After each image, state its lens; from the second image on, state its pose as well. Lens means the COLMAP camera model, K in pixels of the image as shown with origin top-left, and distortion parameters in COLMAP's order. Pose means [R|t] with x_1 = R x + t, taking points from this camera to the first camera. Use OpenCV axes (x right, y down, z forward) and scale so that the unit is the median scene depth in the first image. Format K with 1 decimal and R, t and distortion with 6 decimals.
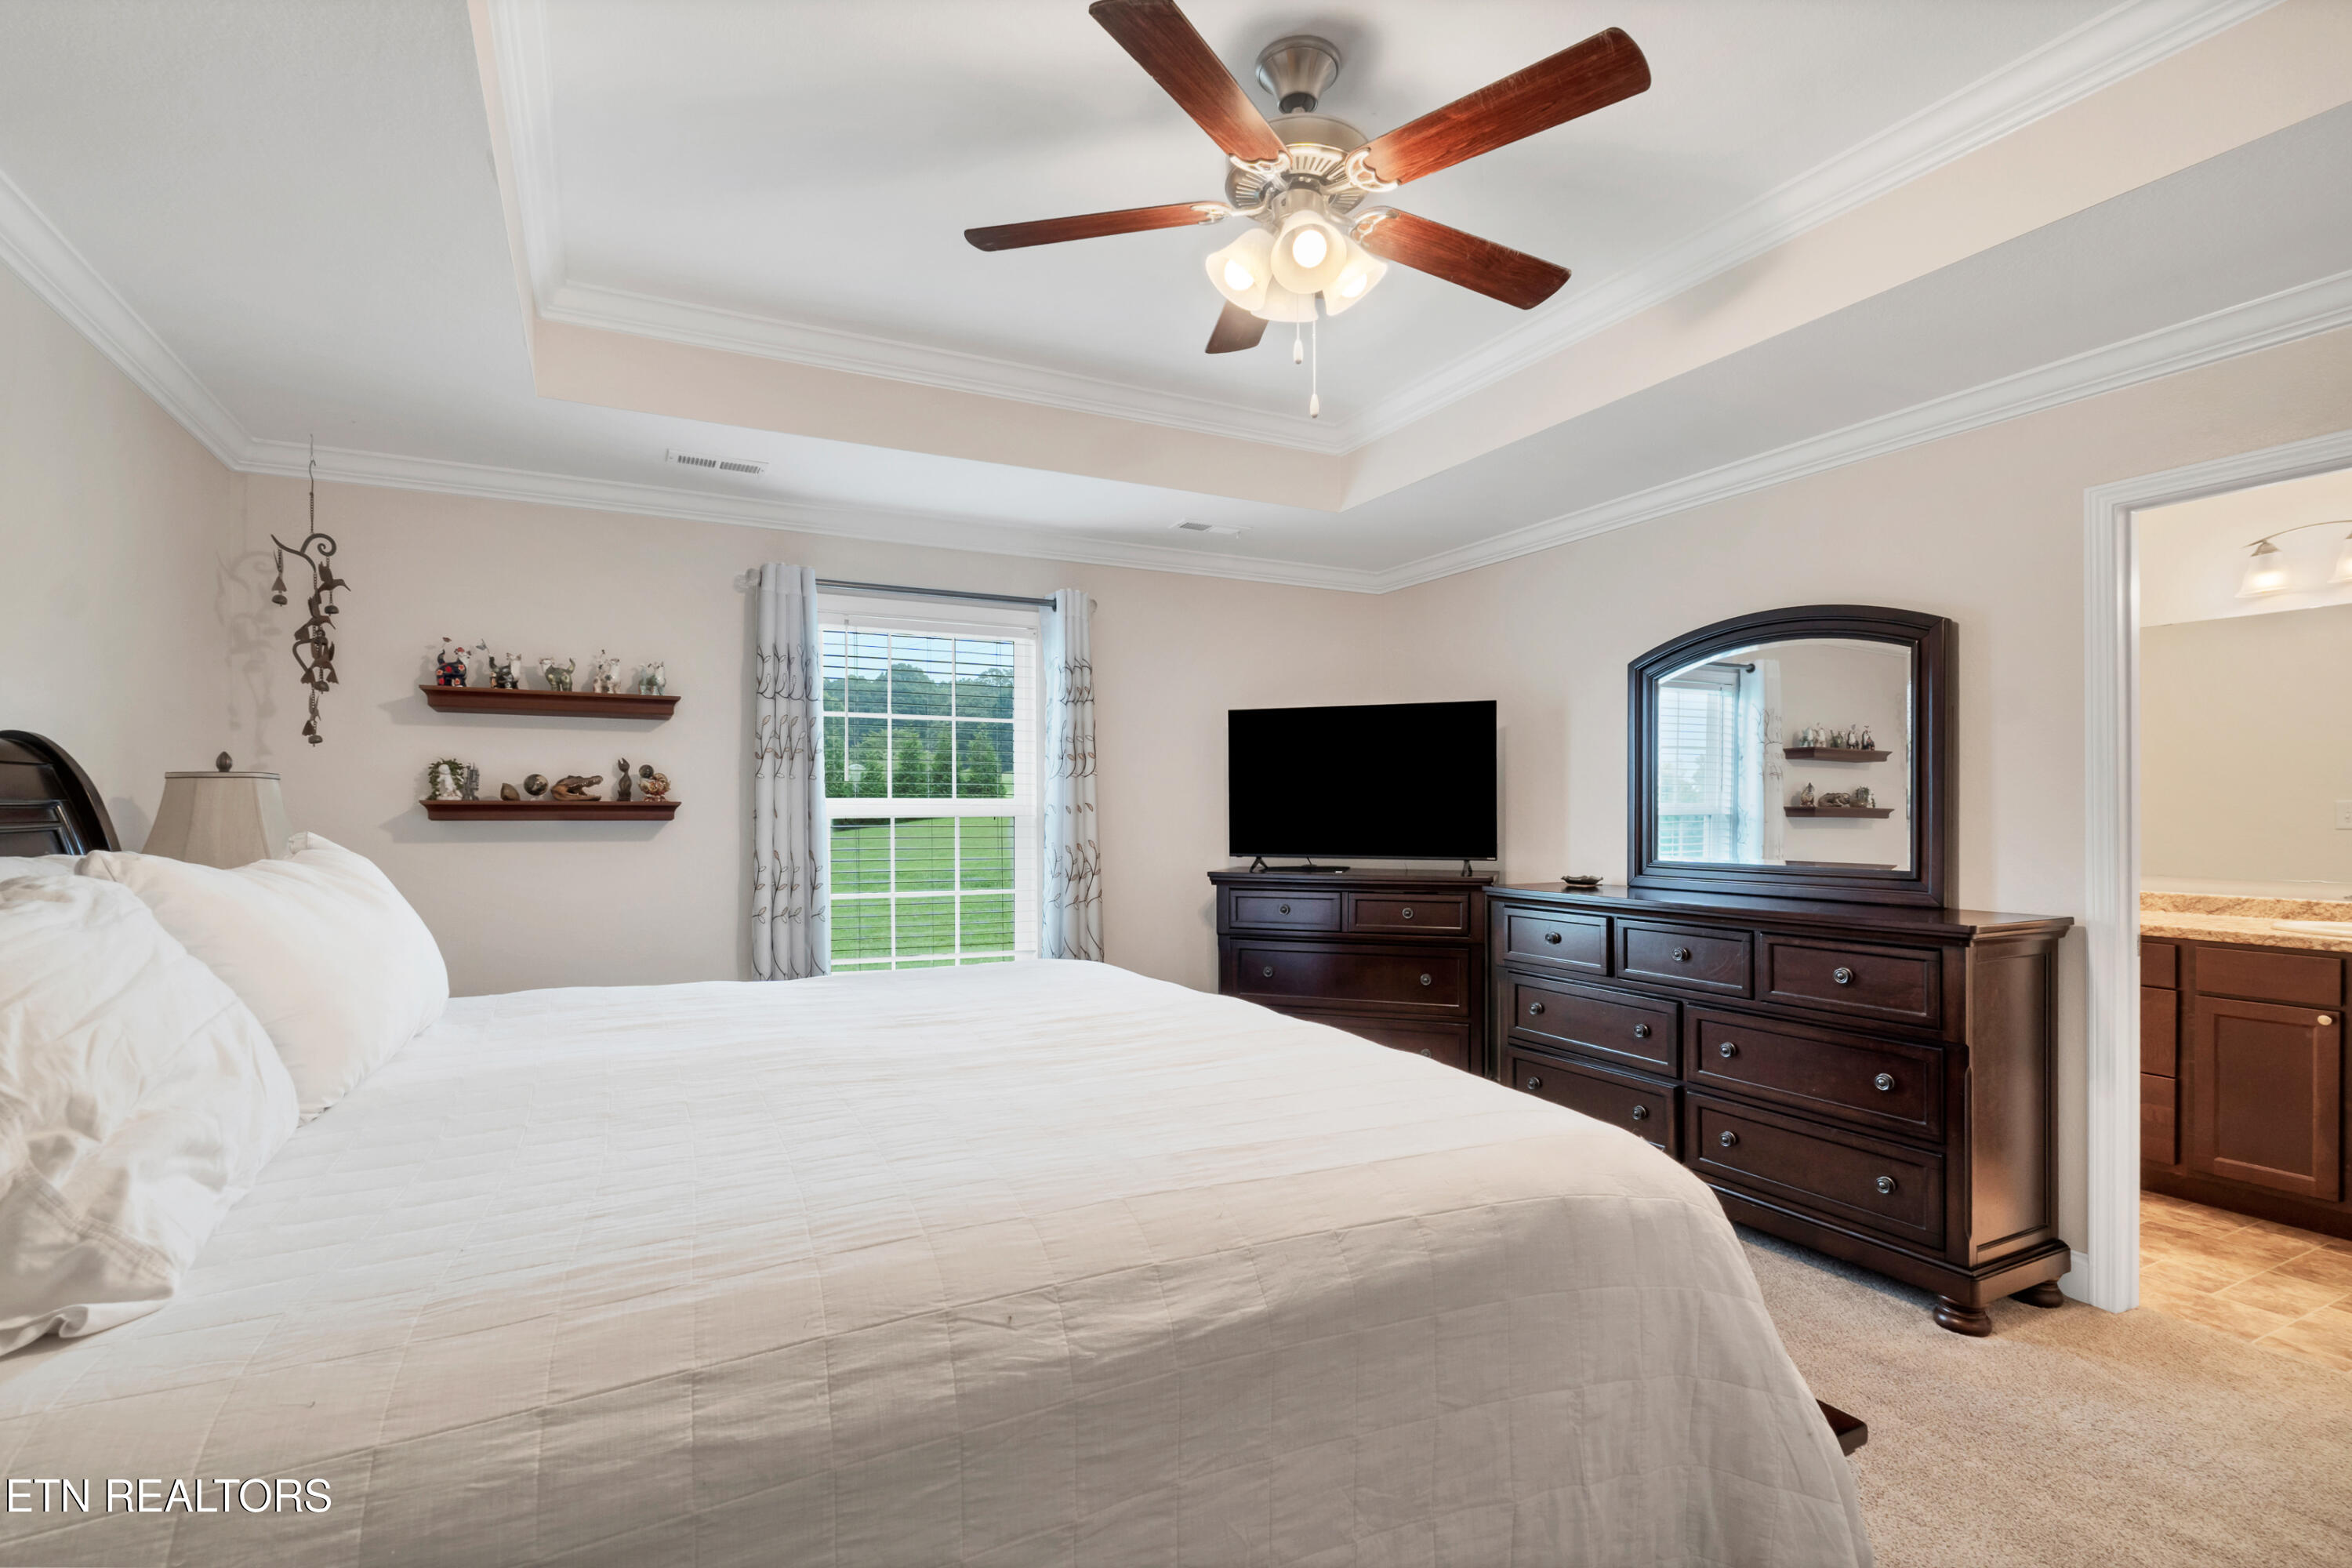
lens RADIAL K [[1091.8, 0, 1176.0], [0, 1091.8, 784.0], [0, 0, 1]] dist [-0.001486, -0.000238]
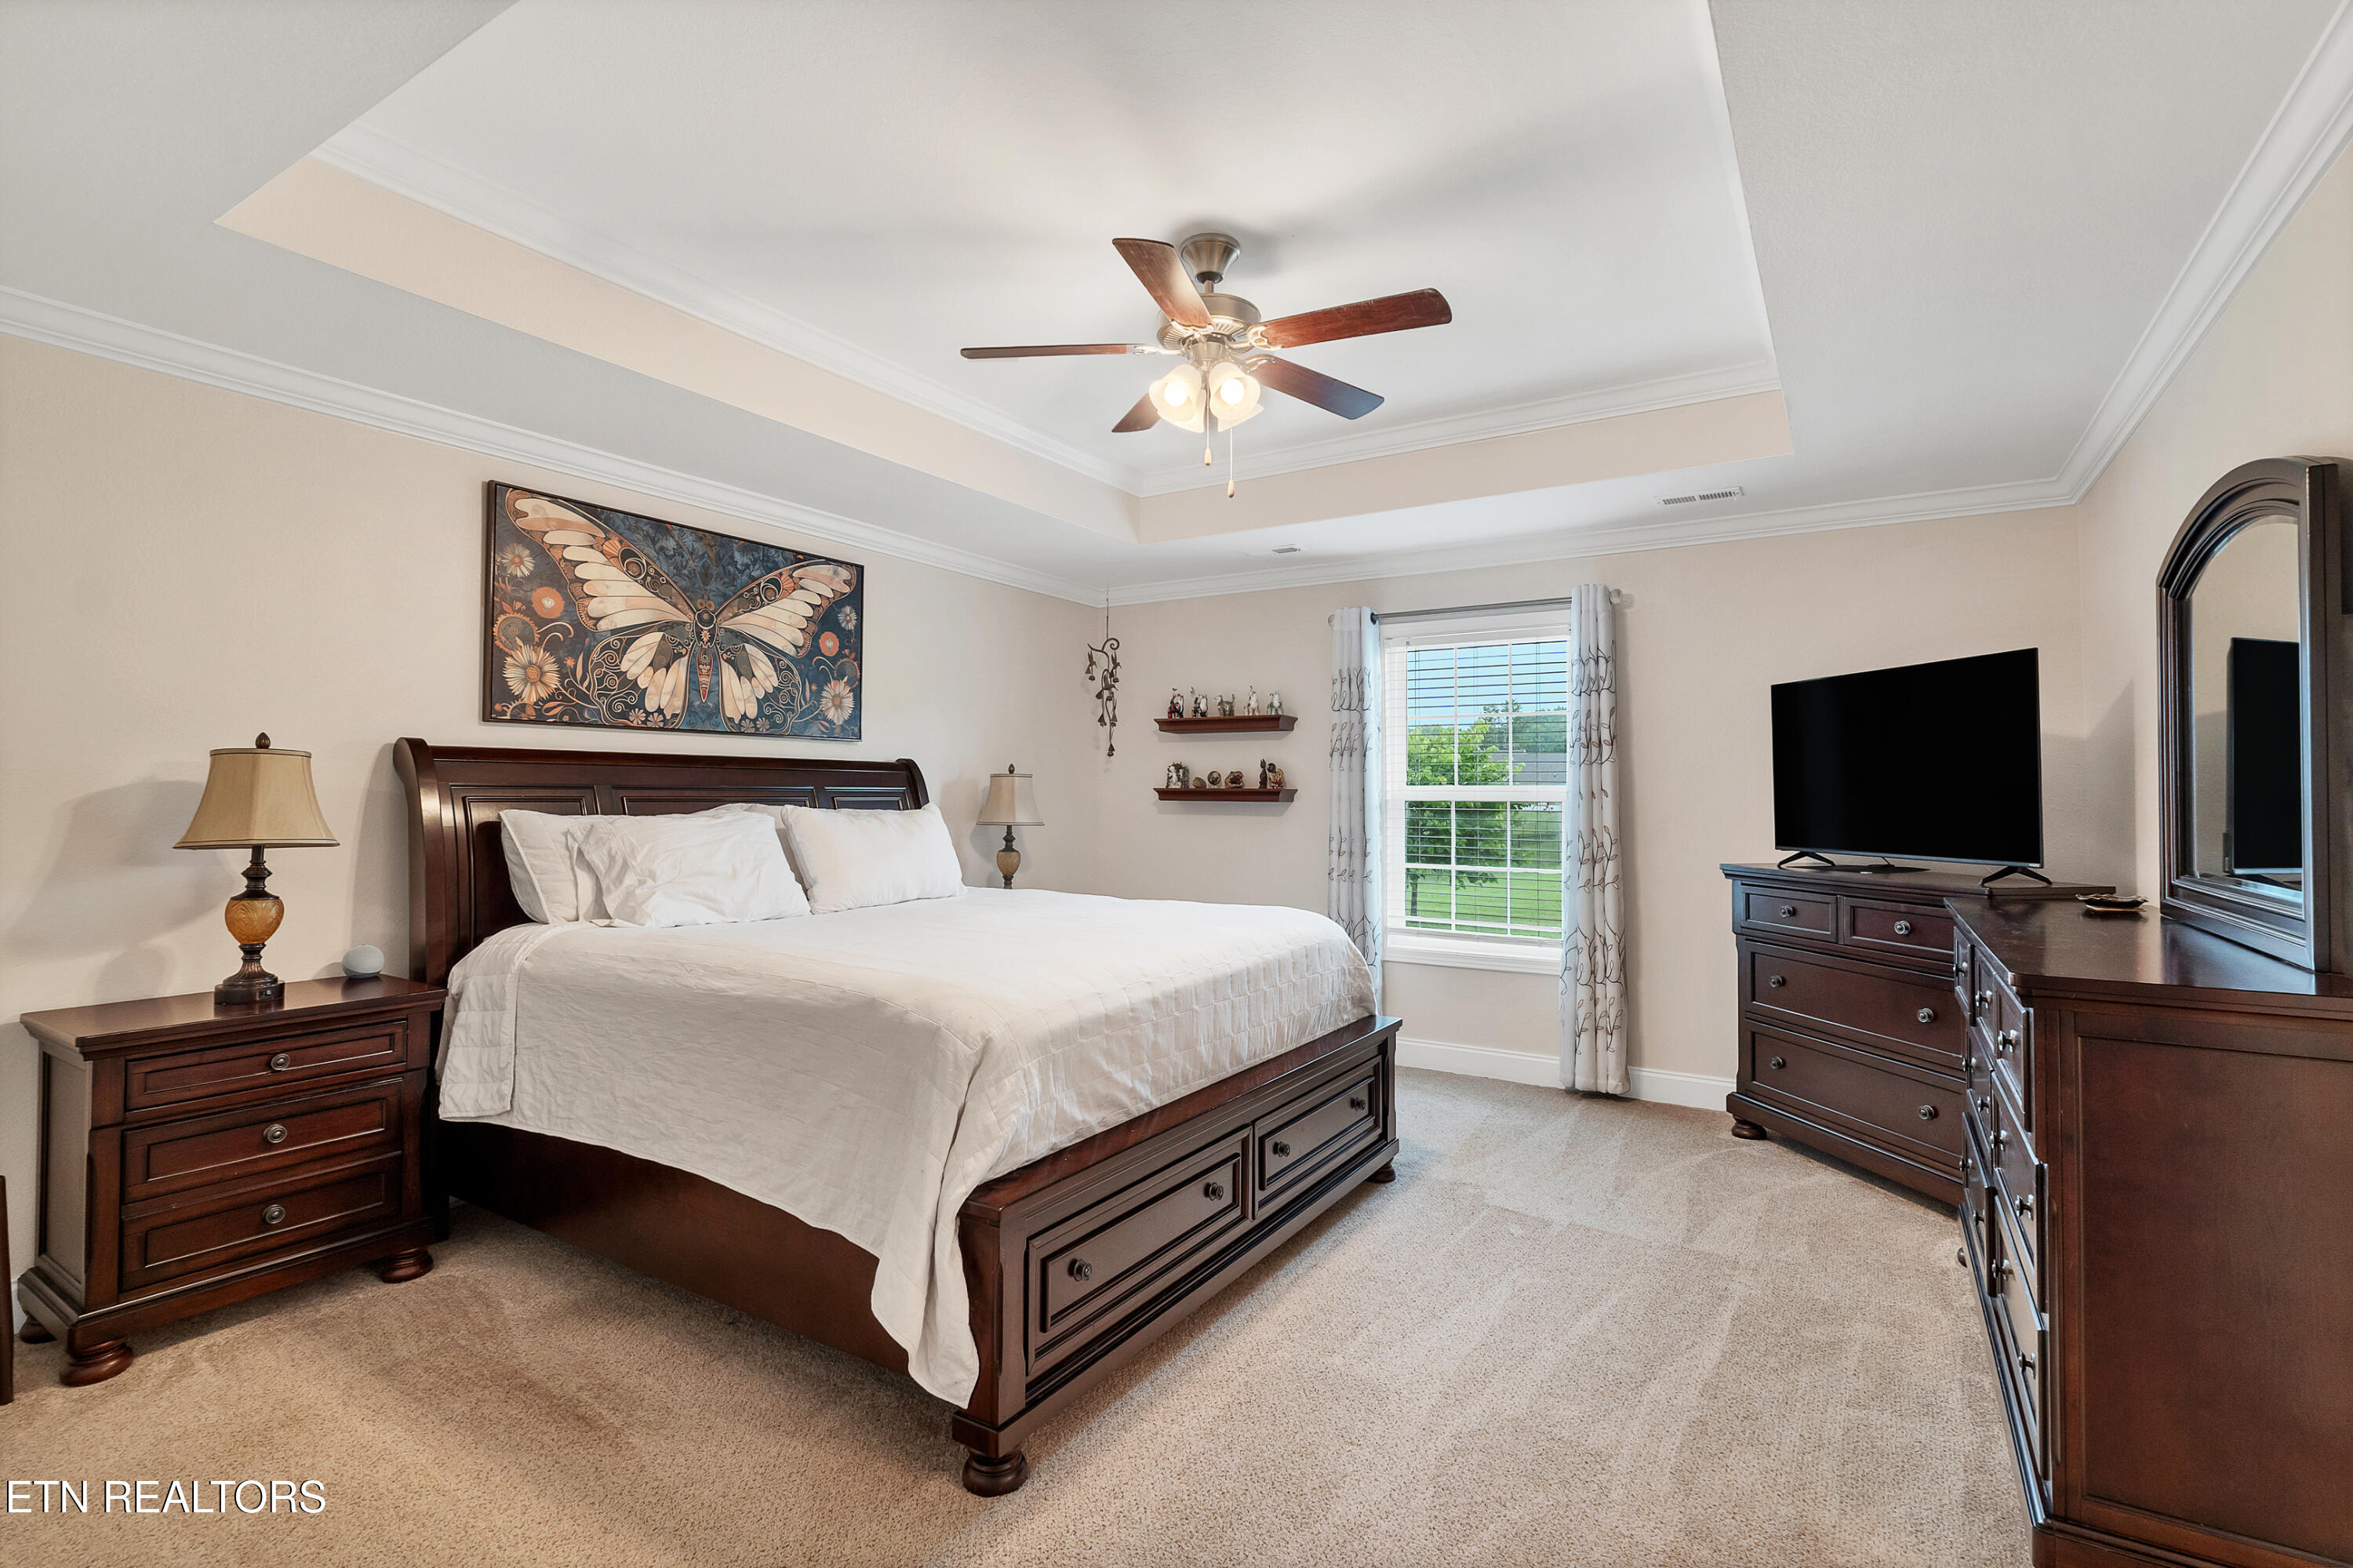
lens RADIAL K [[1092.3, 0, 1176.5], [0, 1092.3, 784.0], [0, 0, 1]] dist [-0.001486, -0.000238]
pose [[0.515111, -0.004796, -0.857110, 0.702775], [0.015132, 0.999879, 0.003499, 0.003105], [0.856990, -0.014772, 0.515122, 0.149829]]
